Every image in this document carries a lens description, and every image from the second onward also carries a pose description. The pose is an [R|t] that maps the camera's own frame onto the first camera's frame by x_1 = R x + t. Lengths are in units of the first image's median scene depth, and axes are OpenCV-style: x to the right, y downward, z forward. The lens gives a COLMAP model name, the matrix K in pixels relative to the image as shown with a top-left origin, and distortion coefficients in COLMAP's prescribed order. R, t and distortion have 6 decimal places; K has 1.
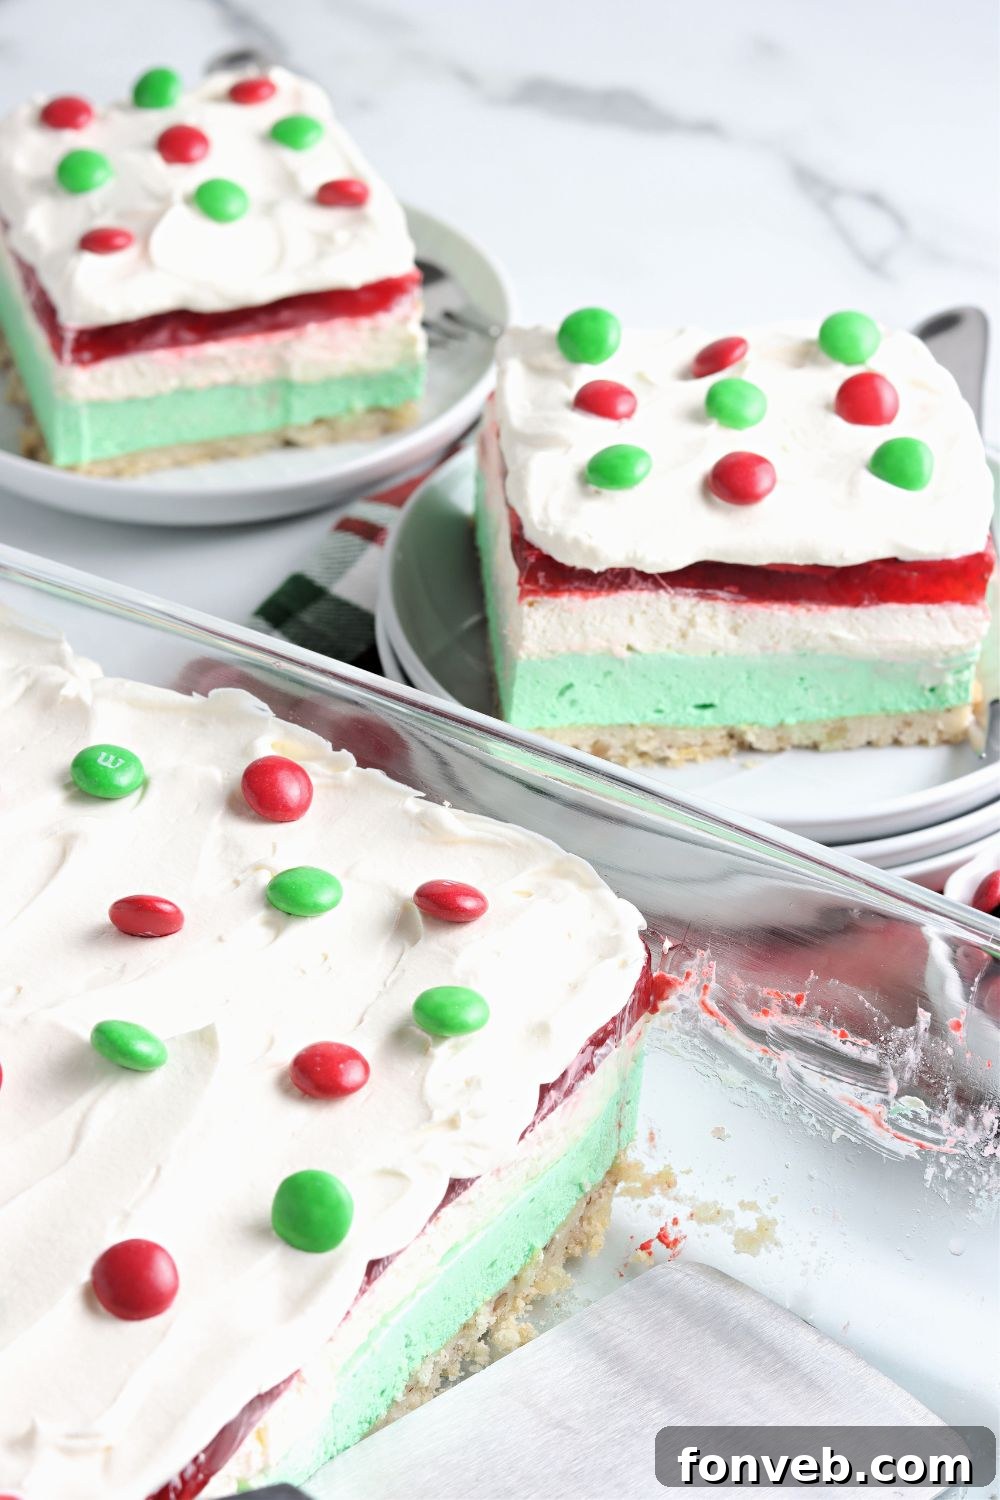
lens RADIAL K [[4046.8, 0, 500.0], [0, 4046.8, 750.0], [0, 0, 1]] dist [-0.110112, -0.141919]
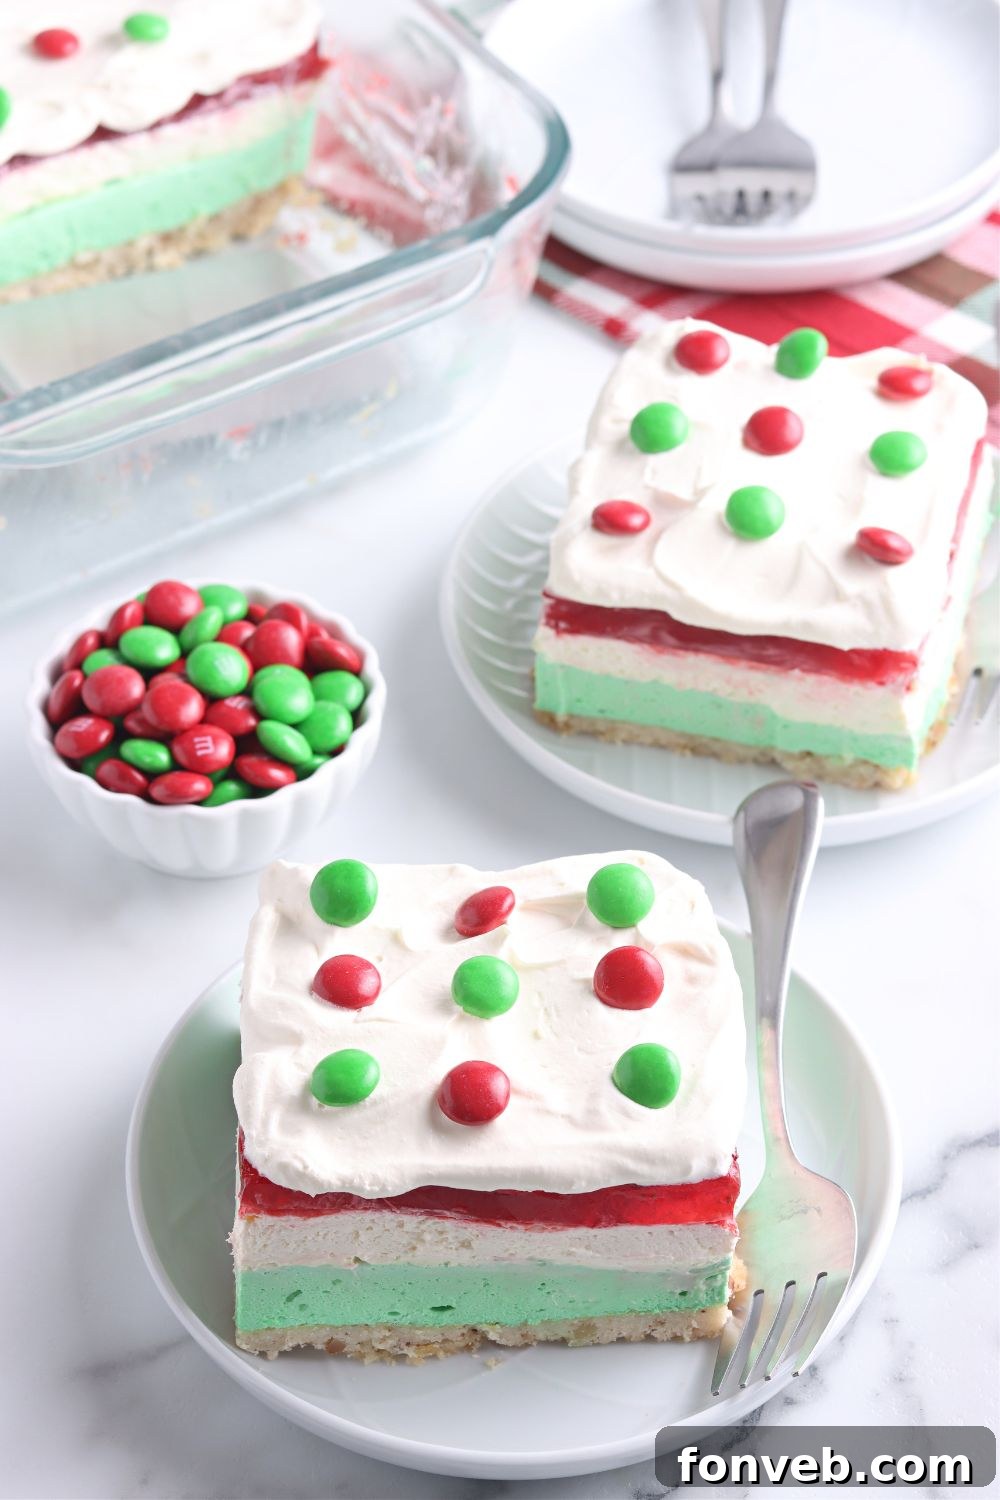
lens RADIAL K [[4046.8, 0, 500.0], [0, 4046.8, 750.0], [0, 0, 1]] dist [-0.110112, -0.141919]
pose [[0.996221, 0.023496, -0.083620, 0.141874], [-0.014692, 0.994428, 0.104387, -0.243945], [0.085607, -0.102764, 0.991015, 0.064273]]
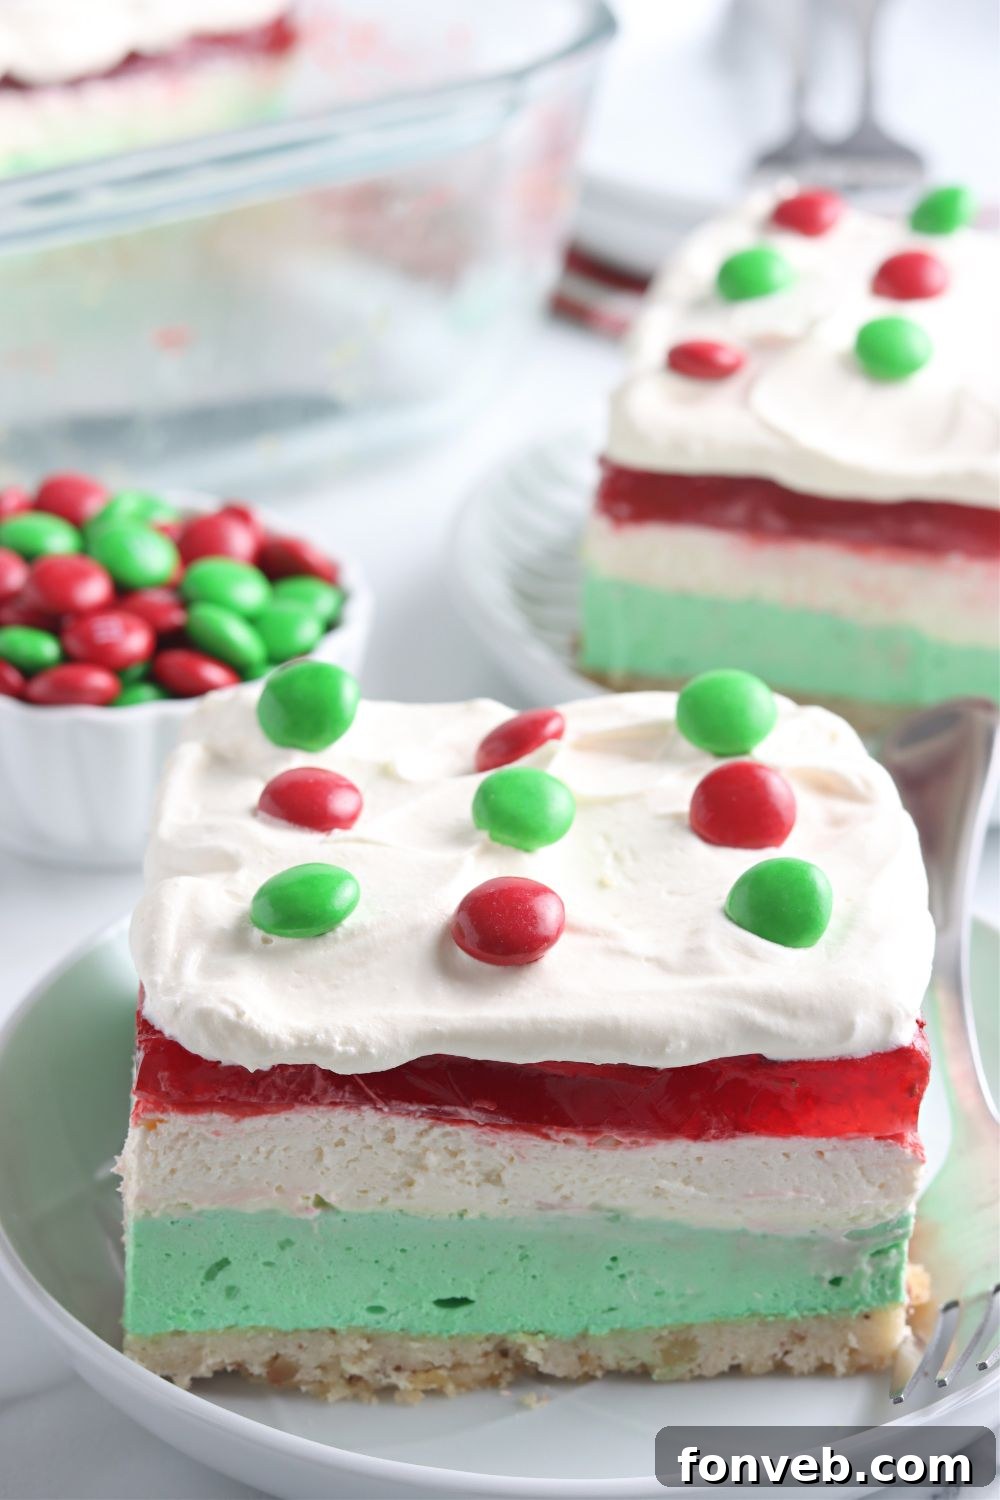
lens RADIAL K [[4046.8, 0, 500.0], [0, 4046.8, 750.0], [0, 0, 1]] dist [-0.110112, -0.141919]
pose [[0.996780, 0.007830, -0.079804, 0.105379], [-0.020045, 0.987956, -0.153429, 0.000102], [0.077642, 0.154535, 0.984932, 0.395447]]
